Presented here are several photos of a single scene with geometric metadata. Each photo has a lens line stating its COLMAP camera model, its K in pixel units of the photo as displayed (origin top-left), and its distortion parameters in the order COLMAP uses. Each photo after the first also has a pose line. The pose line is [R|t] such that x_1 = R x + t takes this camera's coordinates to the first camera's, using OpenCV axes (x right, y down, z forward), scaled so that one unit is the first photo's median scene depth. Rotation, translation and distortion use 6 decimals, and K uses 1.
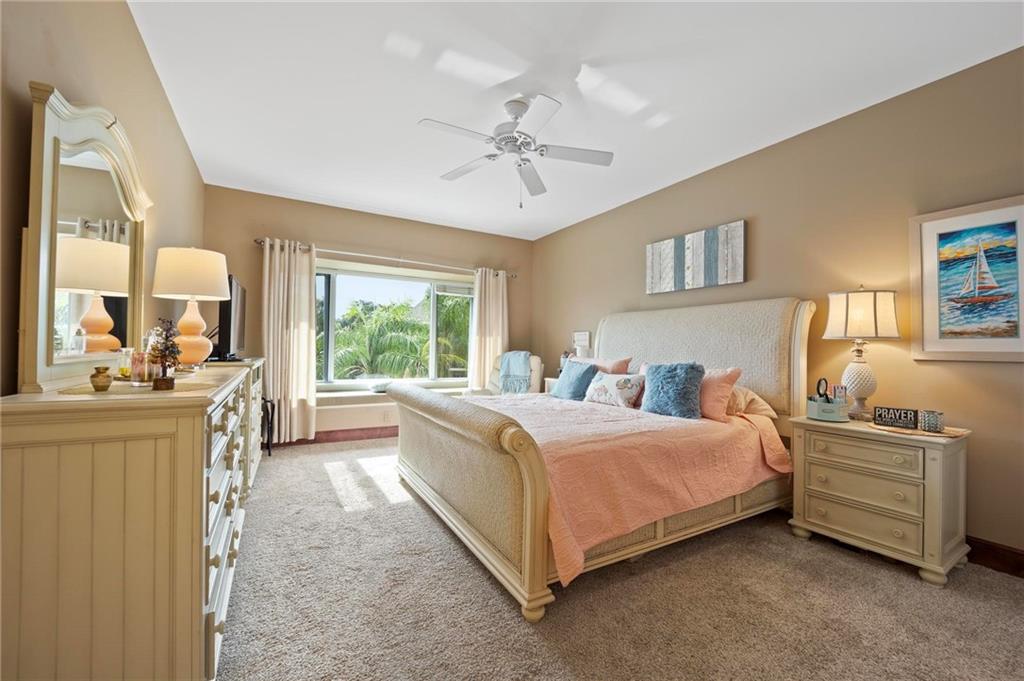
lens RADIAL K [[408.7, 0, 509.9], [0, 408.7, 342.6], [0, 0, 1]] dist [-0.016234, -0.001181]
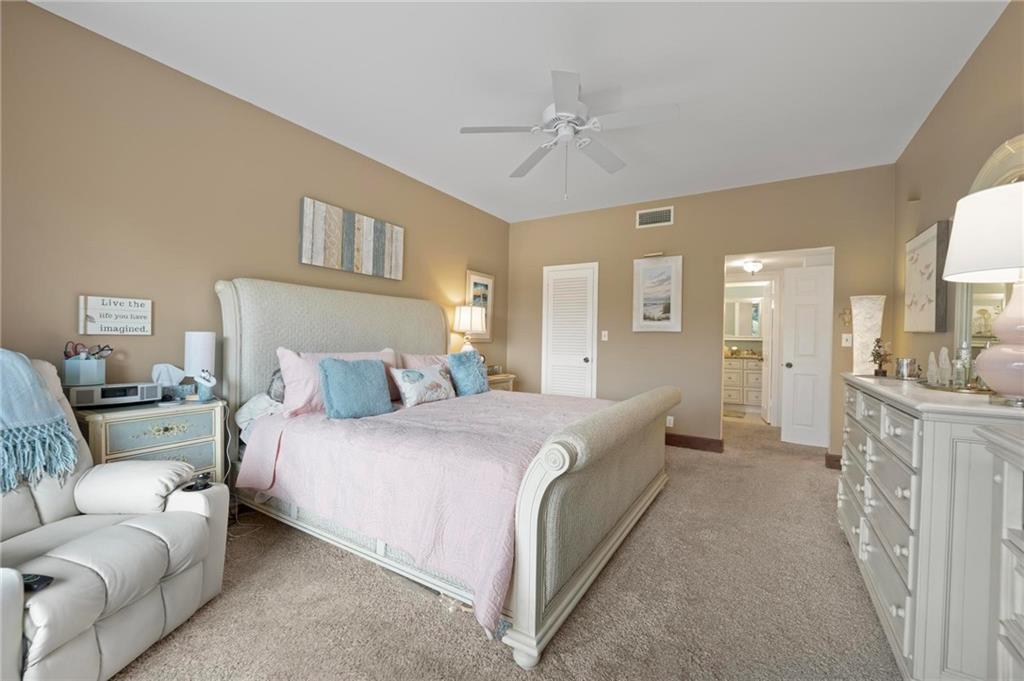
lens RADIAL K [[408.7, 0, 512.7], [0, 408.7, 341.5], [0, 0, 1]] dist [-0.016234, -0.001181]
pose [[-0.476828, -0.029317, 0.878508, -0.597650], [-0.033856, 0.999315, 0.014972, 0.000716], [-0.878345, -0.022604, -0.477493, 1.203602]]
